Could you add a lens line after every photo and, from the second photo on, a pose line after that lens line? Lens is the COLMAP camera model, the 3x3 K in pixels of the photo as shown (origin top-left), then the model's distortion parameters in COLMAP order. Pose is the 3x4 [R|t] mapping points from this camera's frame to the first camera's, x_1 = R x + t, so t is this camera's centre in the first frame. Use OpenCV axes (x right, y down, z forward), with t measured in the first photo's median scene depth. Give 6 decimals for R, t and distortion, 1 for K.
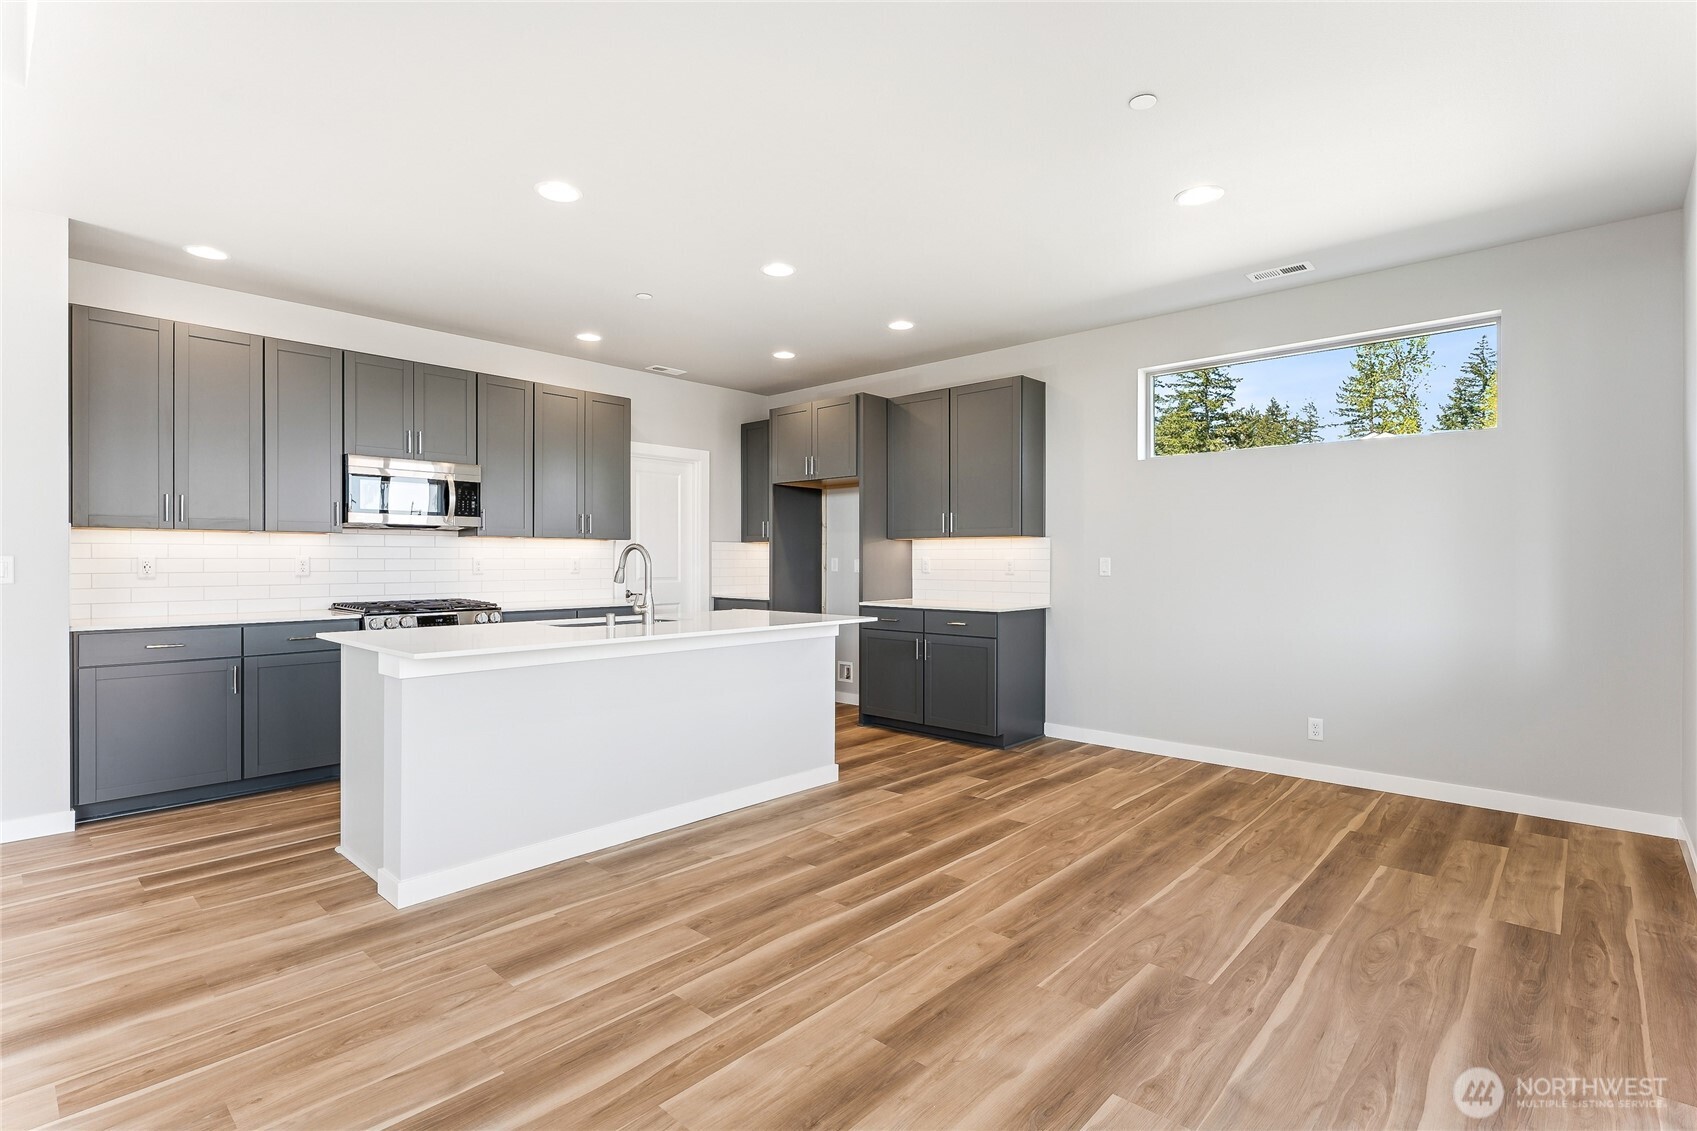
lens RADIAL K [[795.0, 0, 817.8], [0, 795.0, 562.3], [0, 0, 1]] dist [-0.006990, 0.001508]
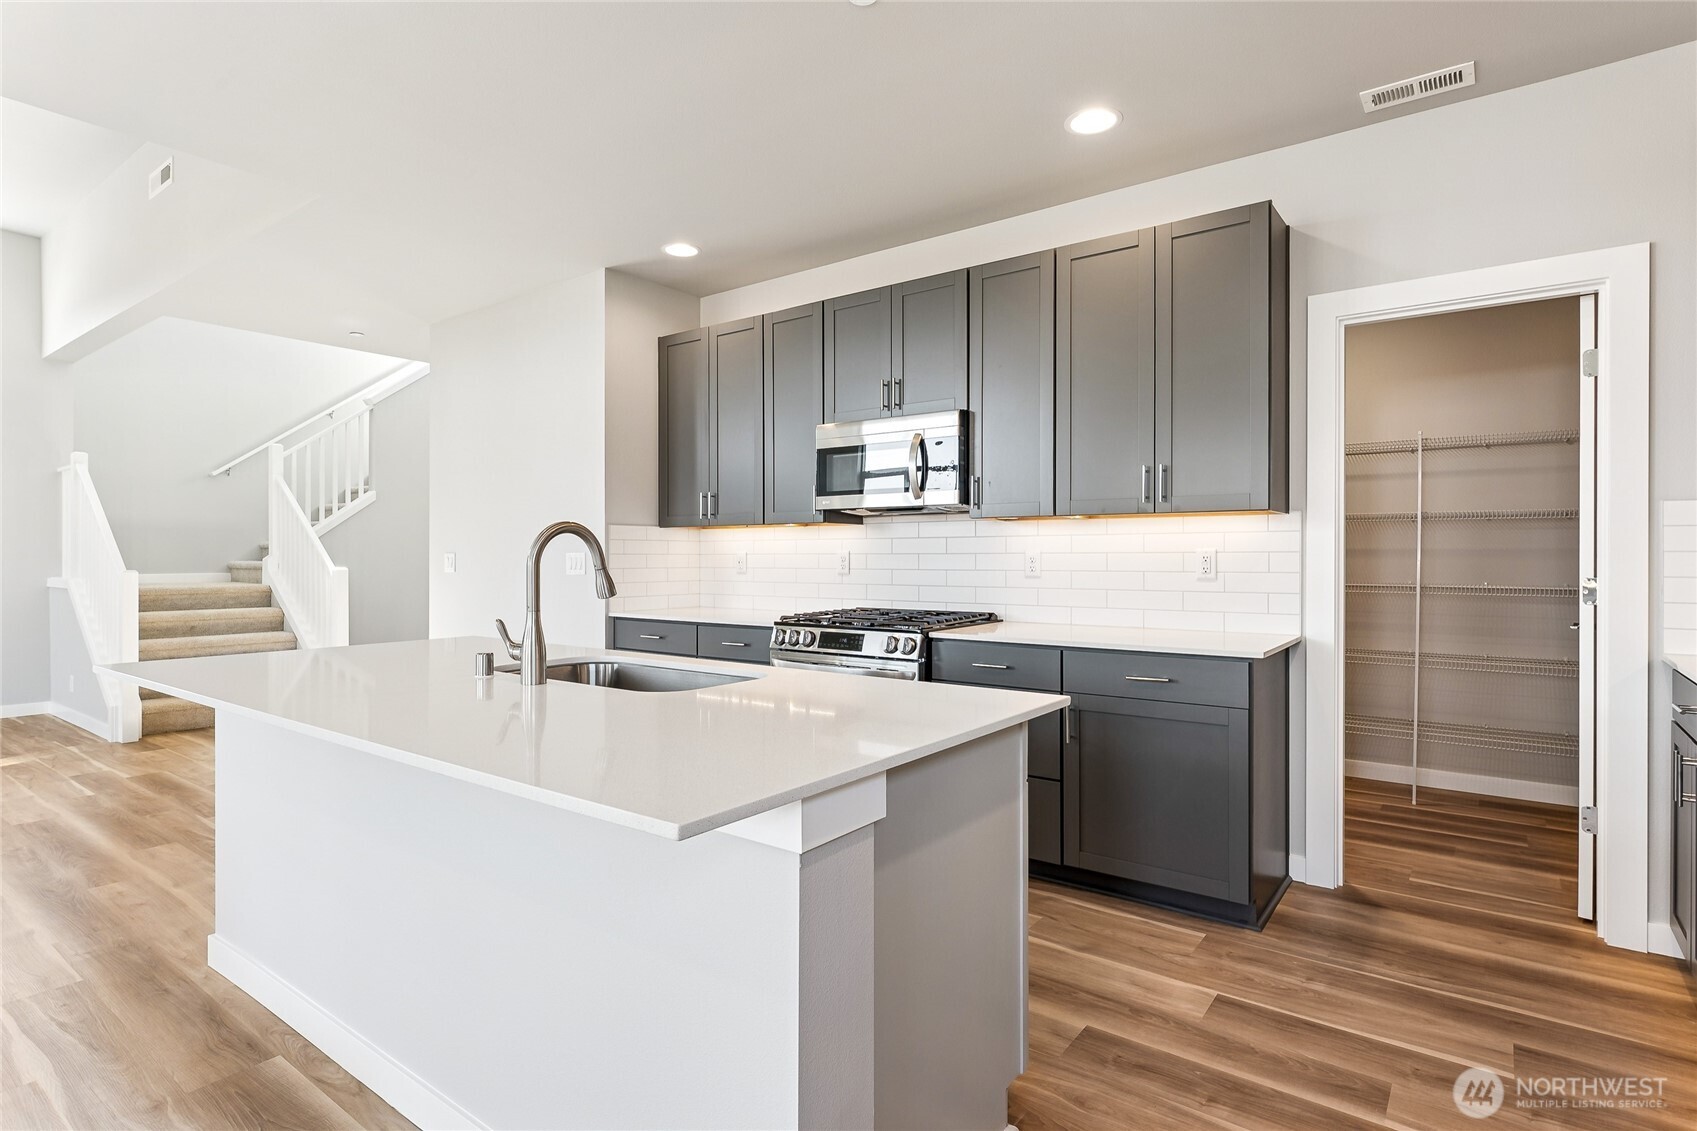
lens RADIAL K [[838.7, 0, 829.9], [0, 838.7, 556.2], [0, 0, 1]] dist [-0.001245, -0.001068]
pose [[0.138793, 0.003258, -0.990316, 0.317968], [0.000717, 0.999994, 0.003390, -0.006295], [0.990321, -0.001181, 0.138789, 1.057499]]
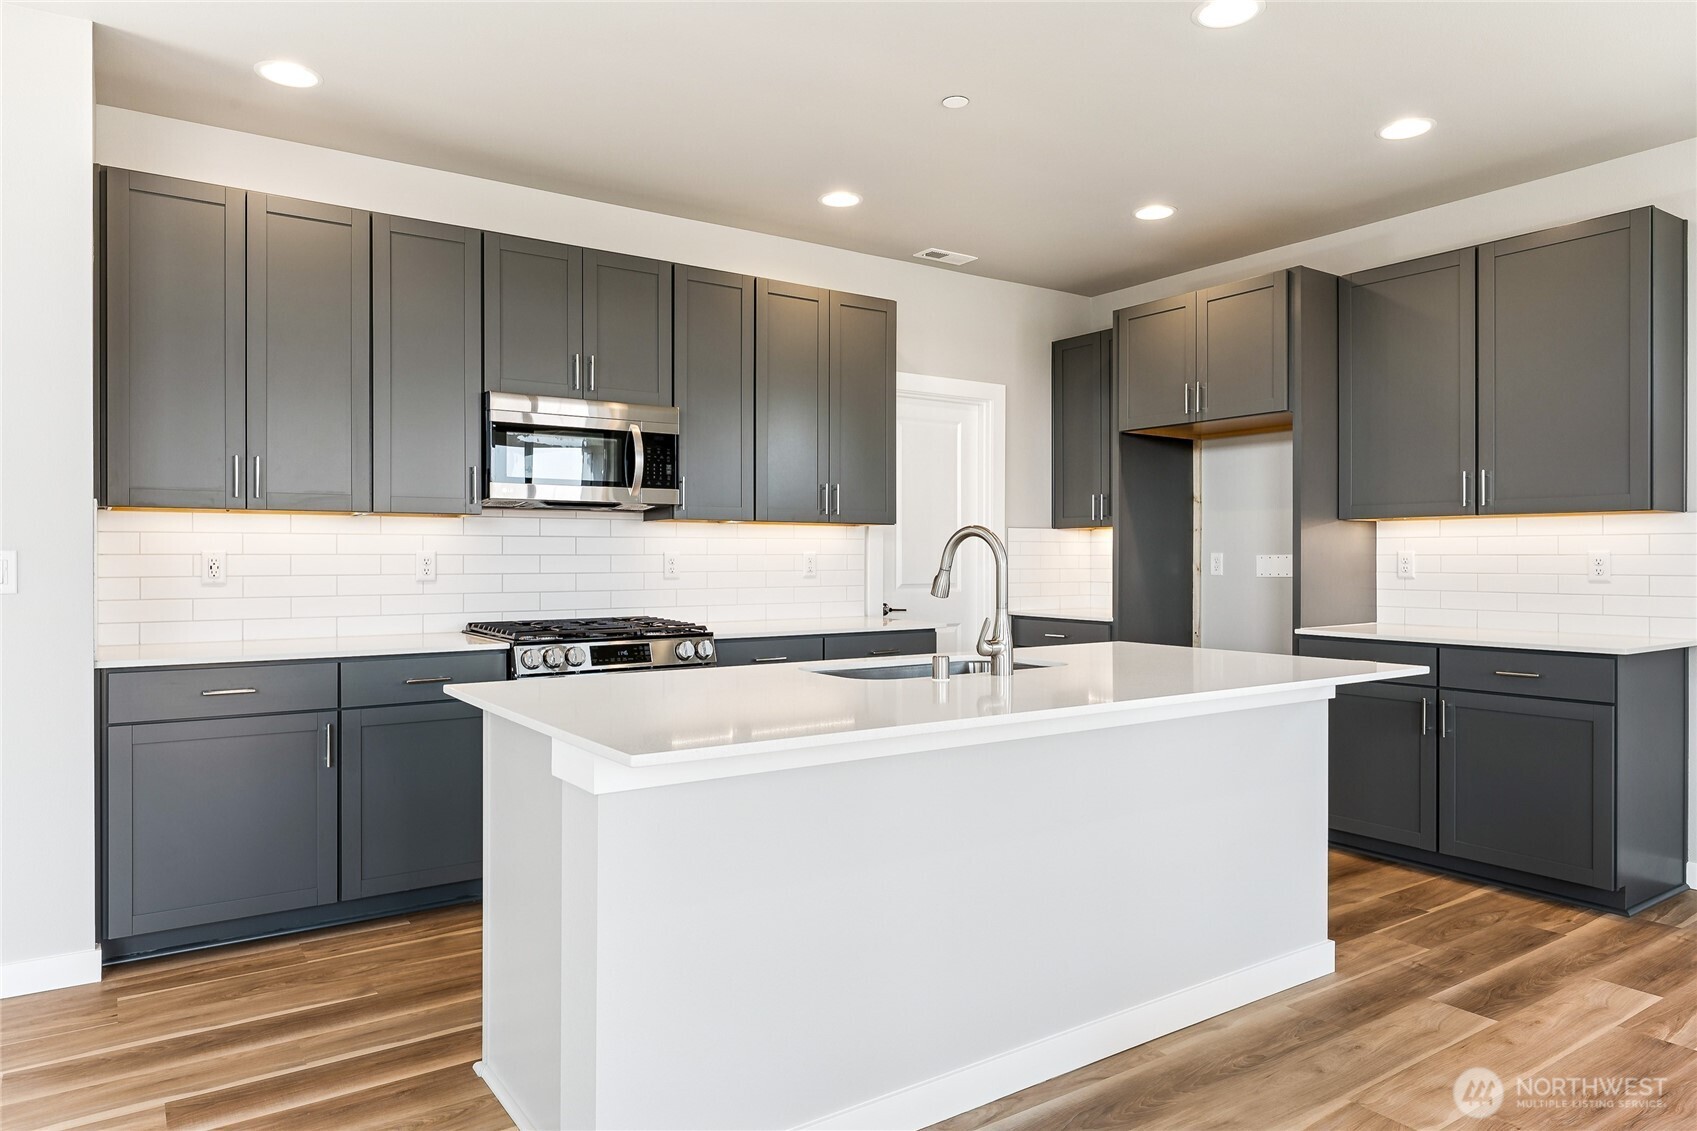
lens RADIAL K [[1051.8, 0, 841.3], [0, 1051.8, 562.3], [0, 0, 1]] dist [0.001308, -0.002650]
pose [[0.978800, -0.000251, -0.204820, -0.165245], [0.000524, 0.999999, 0.001281, 0.000815], [0.204819, -0.001361, 0.978799, 0.266255]]
